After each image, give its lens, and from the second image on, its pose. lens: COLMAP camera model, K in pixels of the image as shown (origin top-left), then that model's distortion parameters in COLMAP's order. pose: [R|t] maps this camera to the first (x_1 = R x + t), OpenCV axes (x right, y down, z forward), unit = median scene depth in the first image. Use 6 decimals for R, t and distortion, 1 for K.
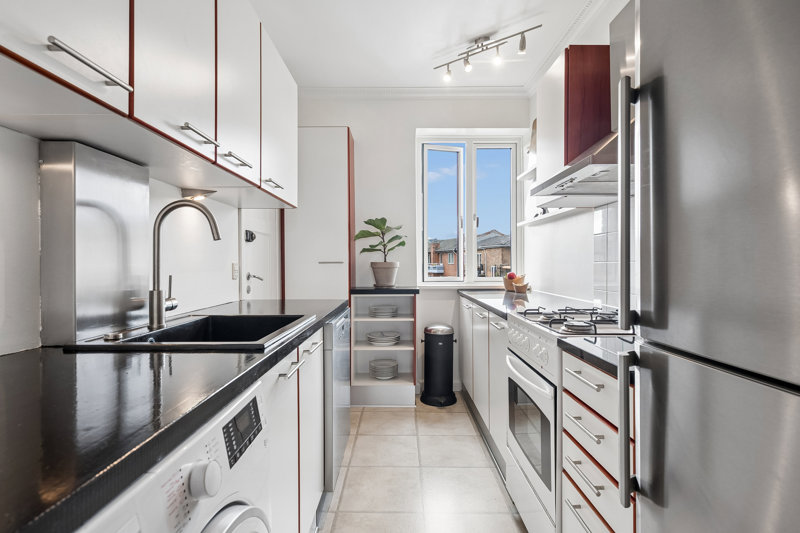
lens RADIAL K [[393.8, 0, 400.0], [0, 393.8, 266.5], [0, 0, 1]] dist [0.000185, 0.000535]
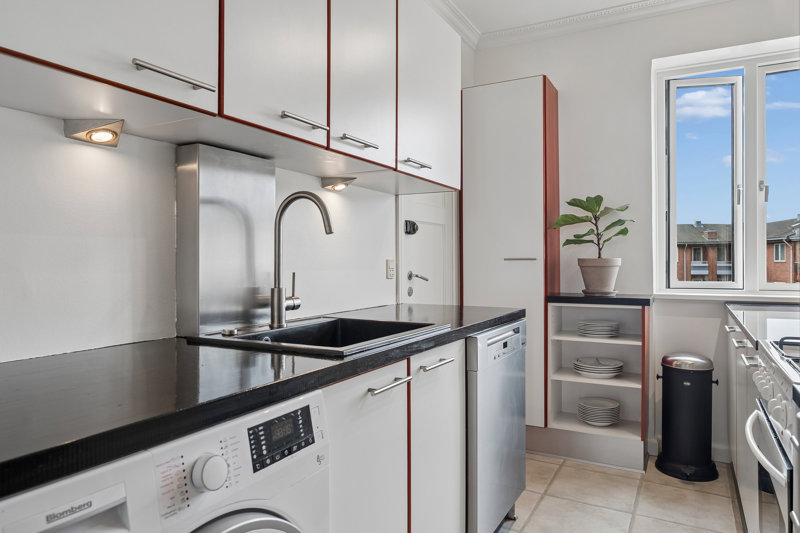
lens RADIAL K [[527.6, 0, 401.1], [0, 527.6, 262.4], [0, 0, 1]] dist [-0.001742, 0.001434]
pose [[0.881591, 0.003221, -0.472003, 0.123647], [-0.005187, 0.999982, -0.002864, 0.000414], [0.471985, 0.004973, 0.881592, 0.007527]]
